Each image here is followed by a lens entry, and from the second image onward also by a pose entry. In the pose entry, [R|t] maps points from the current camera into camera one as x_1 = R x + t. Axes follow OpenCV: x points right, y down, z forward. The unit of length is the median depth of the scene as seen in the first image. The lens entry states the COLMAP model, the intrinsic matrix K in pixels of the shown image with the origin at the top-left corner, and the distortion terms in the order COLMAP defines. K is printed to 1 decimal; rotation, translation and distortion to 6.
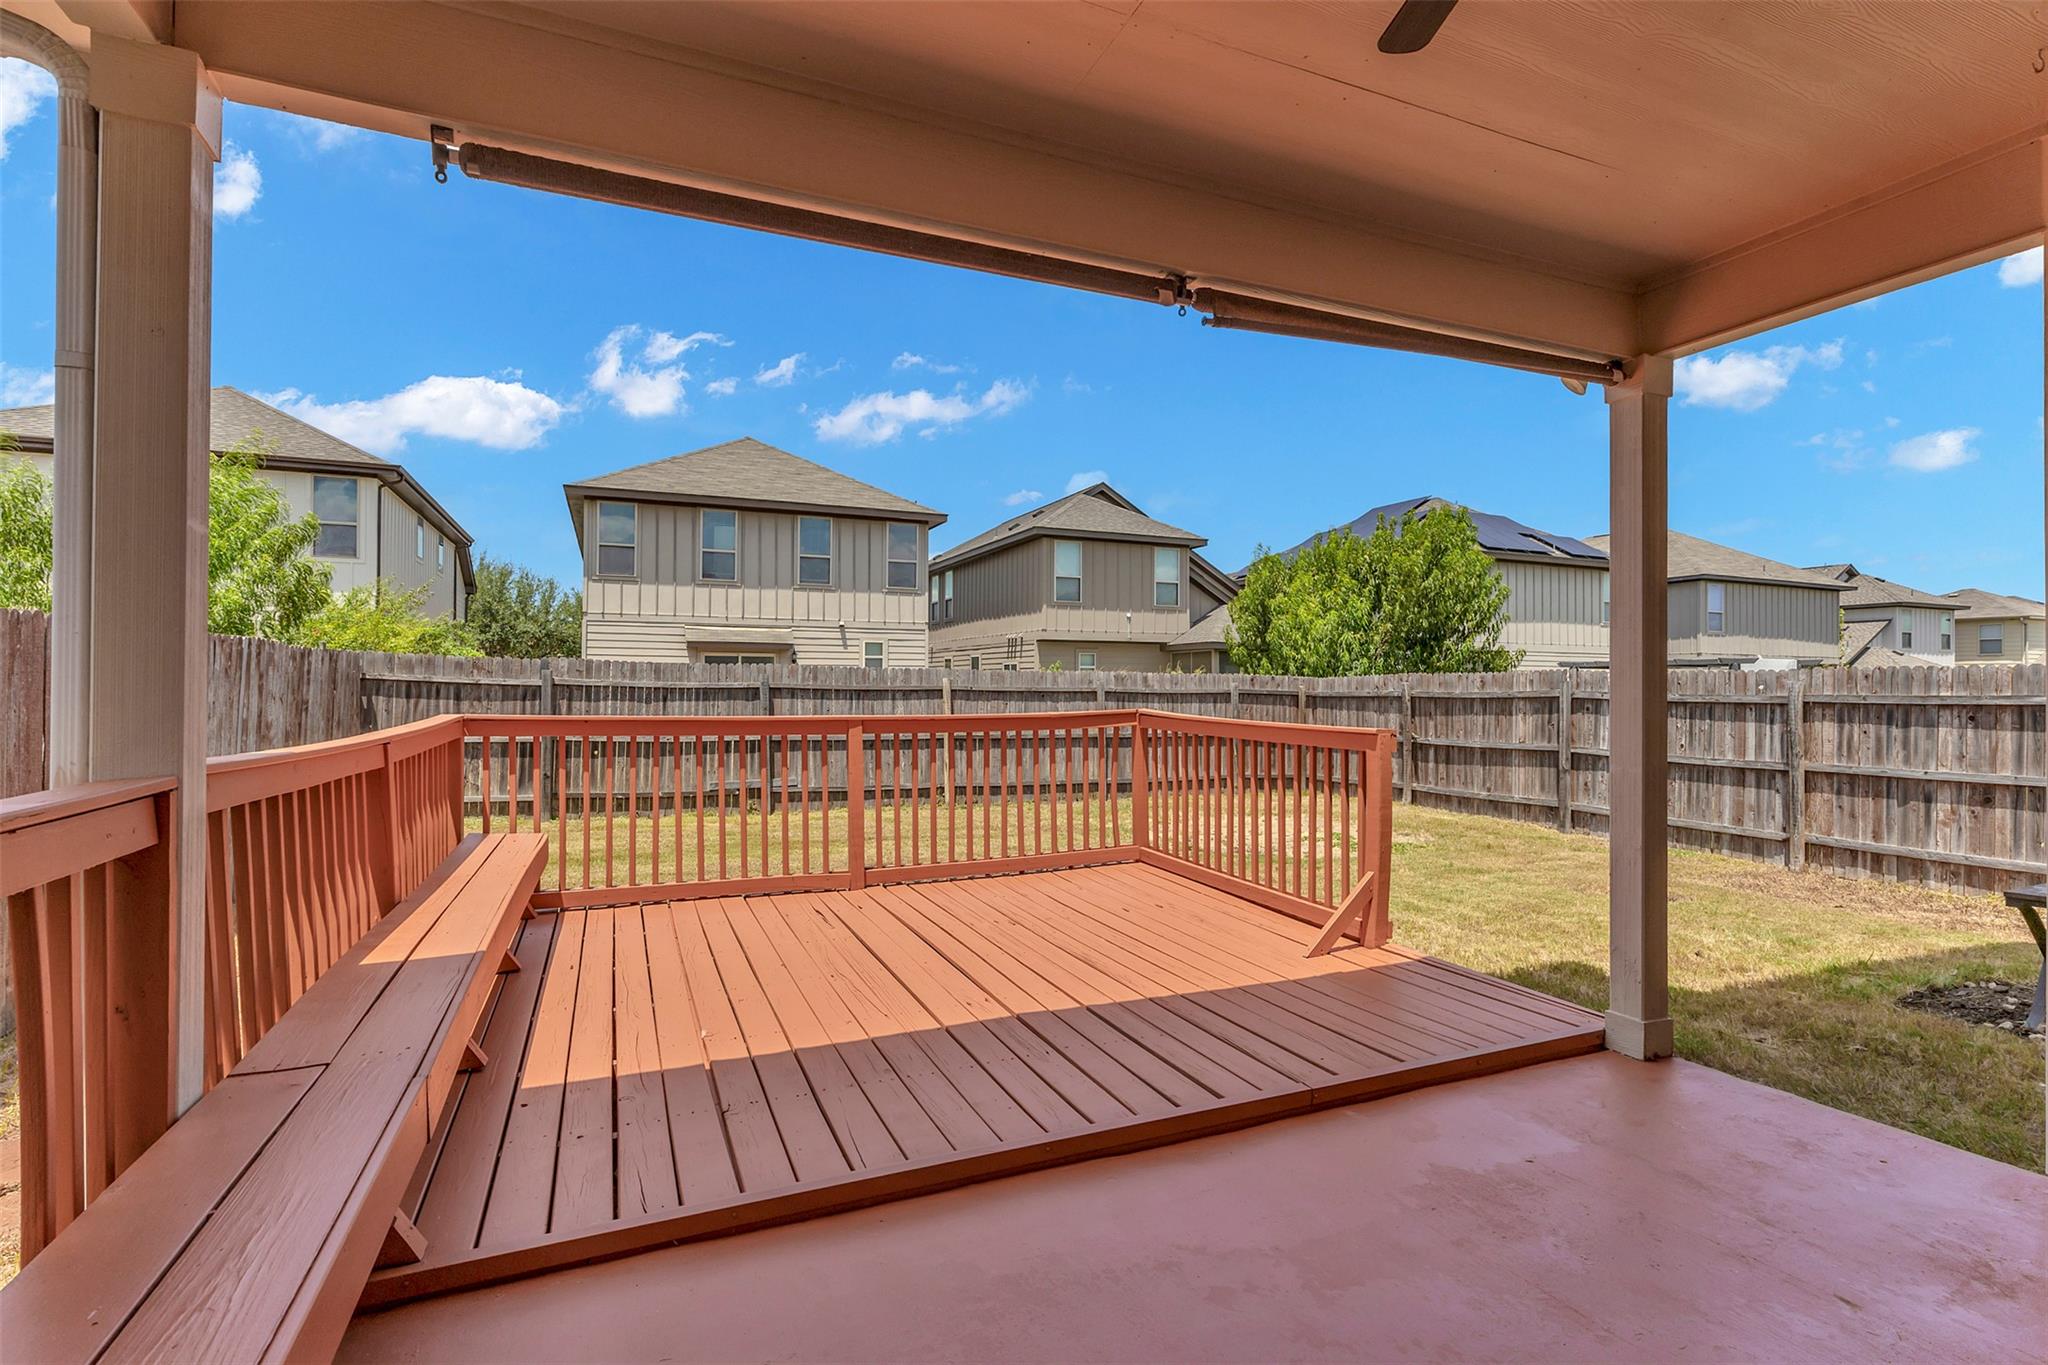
lens RADIAL K [[956.2, 0, 1018.4], [0, 956.2, 670.5], [0, 0, 1]] dist [0.001085, -0.000045]
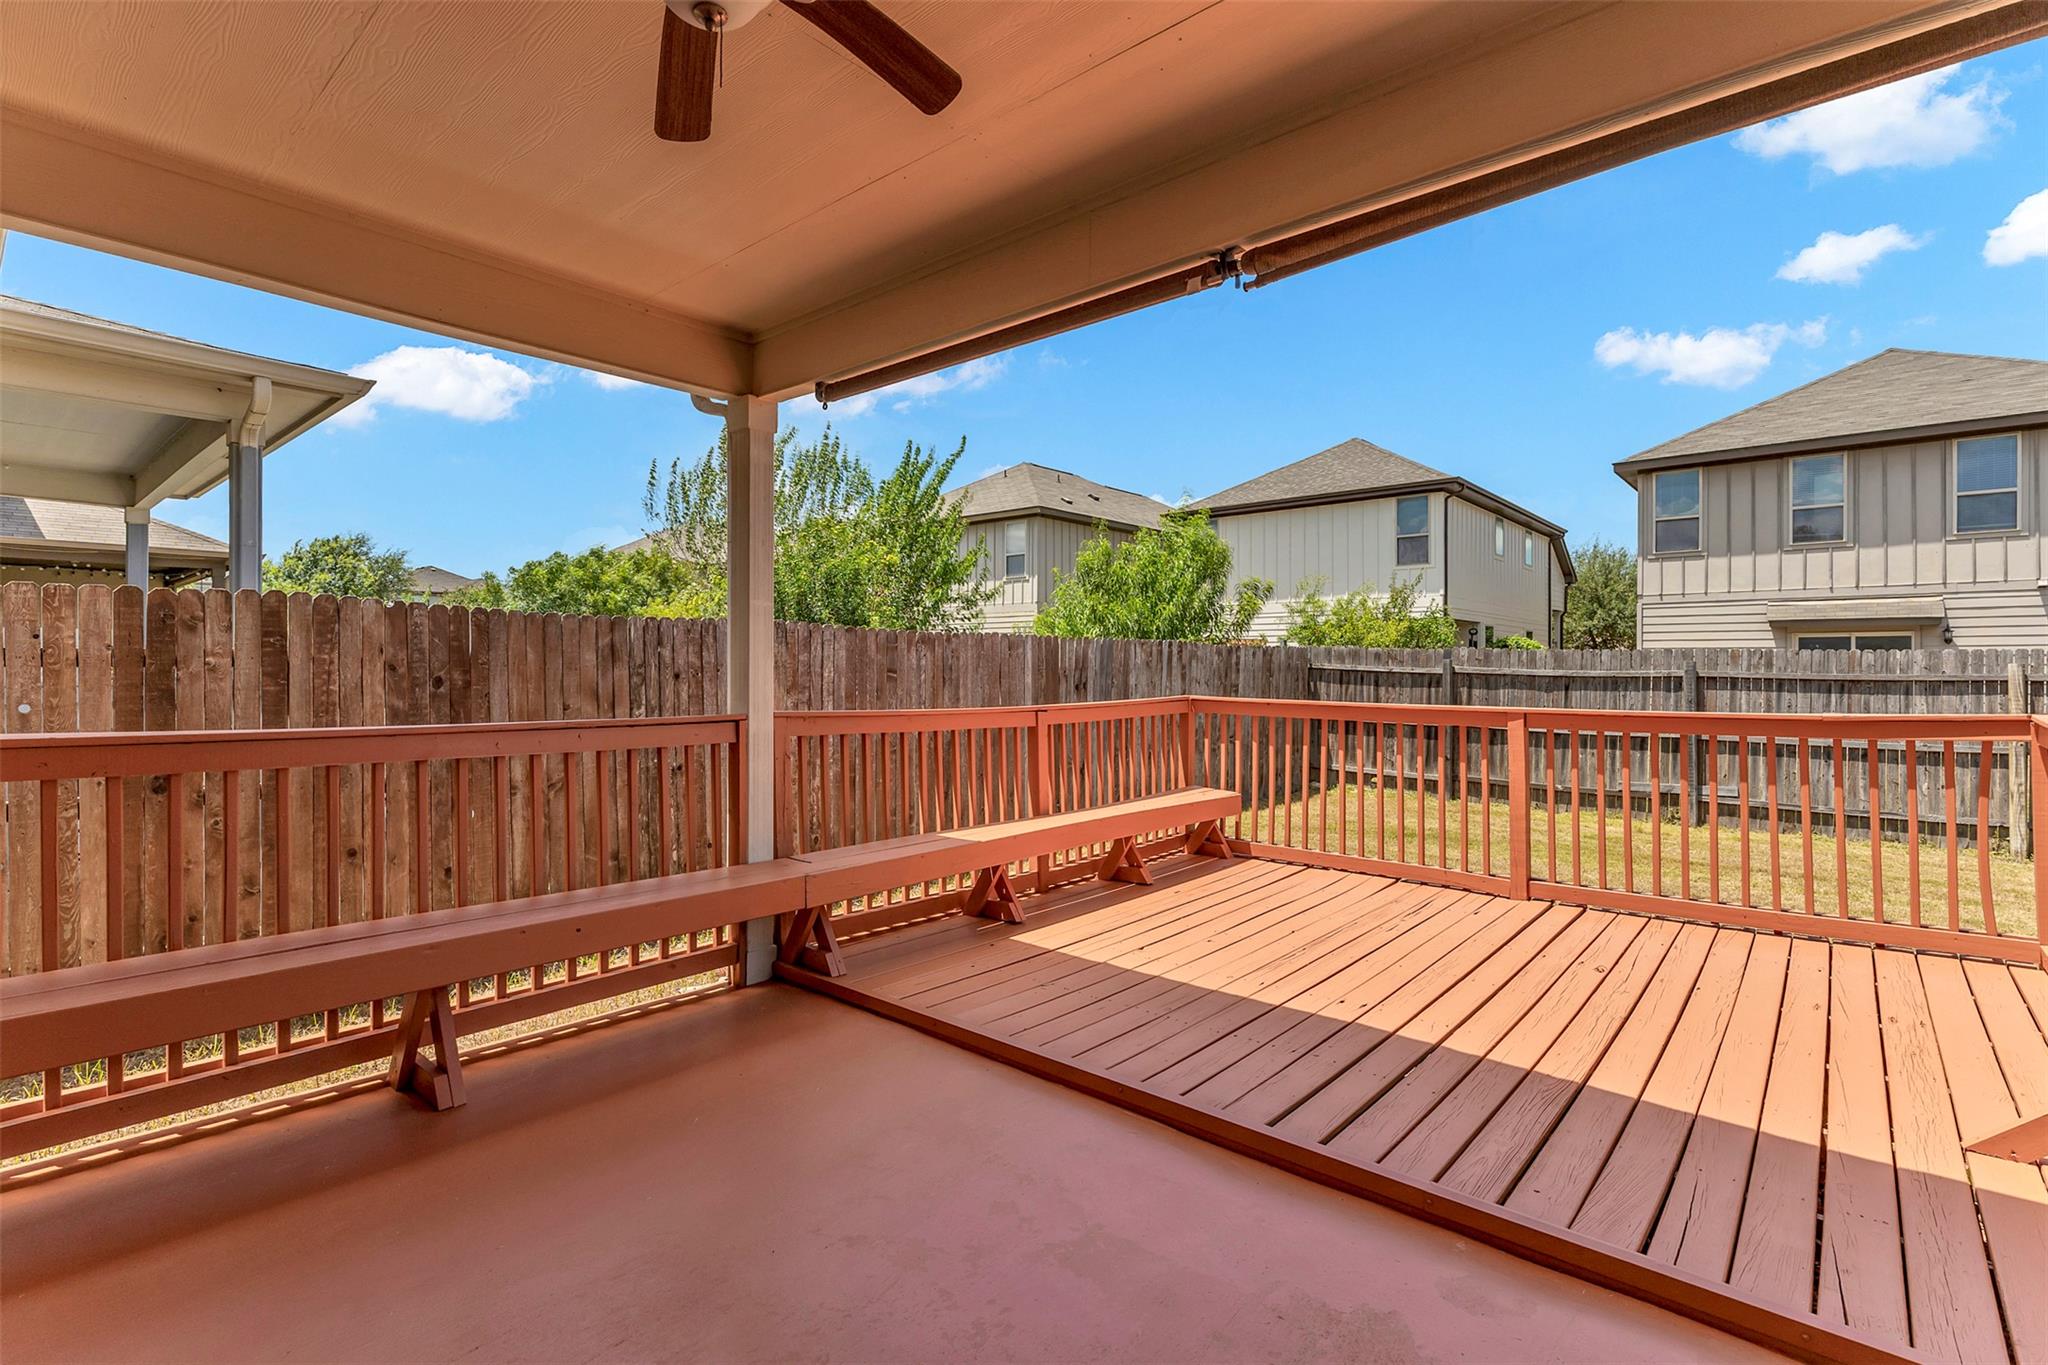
lens RADIAL K [[950.4, 0, 1013.5], [0, 950.4, 655.7], [0, 0, 1]] dist [0.002735, -0.000202]
pose [[0.430102, -0.015868, -0.902641, 0.239750], [0.012959, 0.999851, -0.011402, 0.001213], [0.902687, -0.006794, 0.430244, 0.099802]]
